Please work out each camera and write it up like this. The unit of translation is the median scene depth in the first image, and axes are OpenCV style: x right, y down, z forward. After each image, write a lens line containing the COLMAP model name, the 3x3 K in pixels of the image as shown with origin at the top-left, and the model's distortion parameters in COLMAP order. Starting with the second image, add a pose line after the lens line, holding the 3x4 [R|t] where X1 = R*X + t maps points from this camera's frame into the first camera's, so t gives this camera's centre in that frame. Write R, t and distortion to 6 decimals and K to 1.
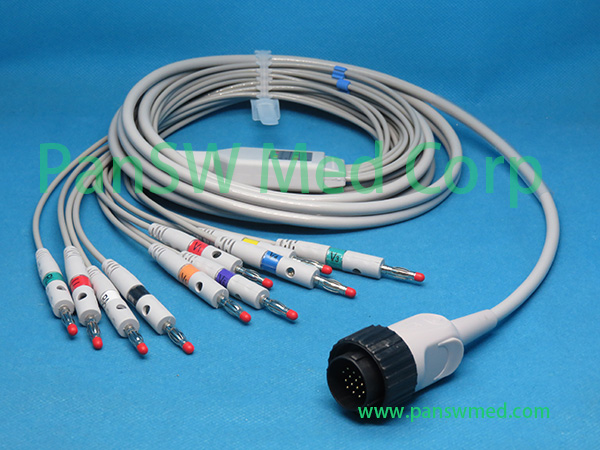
lens RADIAL K [[1229.6, 0, 300.0], [0, 1229.6, 225.0], [0, 0, 1]] dist [0.006644, -0.243275]
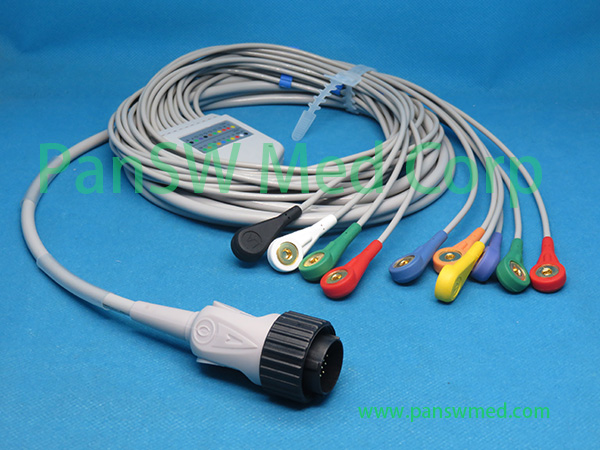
lens RADIAL K [[966.3, 0, 300.0], [0, 966.3, 225.0], [0, 0, 1]] dist [-0.007645, -0.150223]
pose [[0.999978, 0.006504, 0.000953, -0.034422], [-0.006548, 0.998387, 0.056388, -0.041099], [-0.000585, -0.056393, 0.998408, 0.234625]]
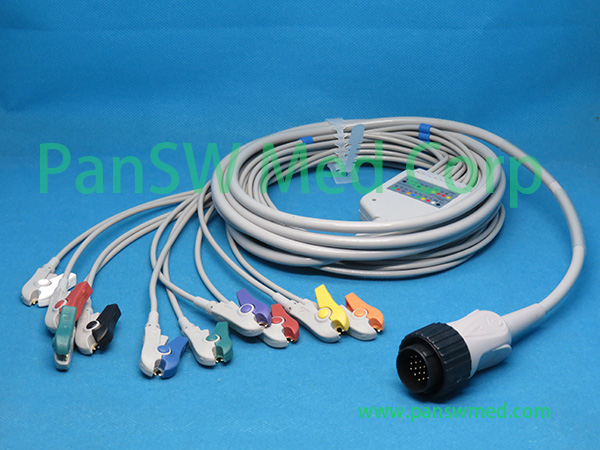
lens RADIAL K [[1229.6, 0, 300.0], [0, 1229.6, 225.0], [0, 0, 1]] dist [0.006644, -0.243275]
pose [[0.999991, -0.003598, -0.002337, -0.000658], [0.003578, 0.999958, -0.008476, -0.024162], [0.002368, 0.008468, 0.999961, -0.154167]]
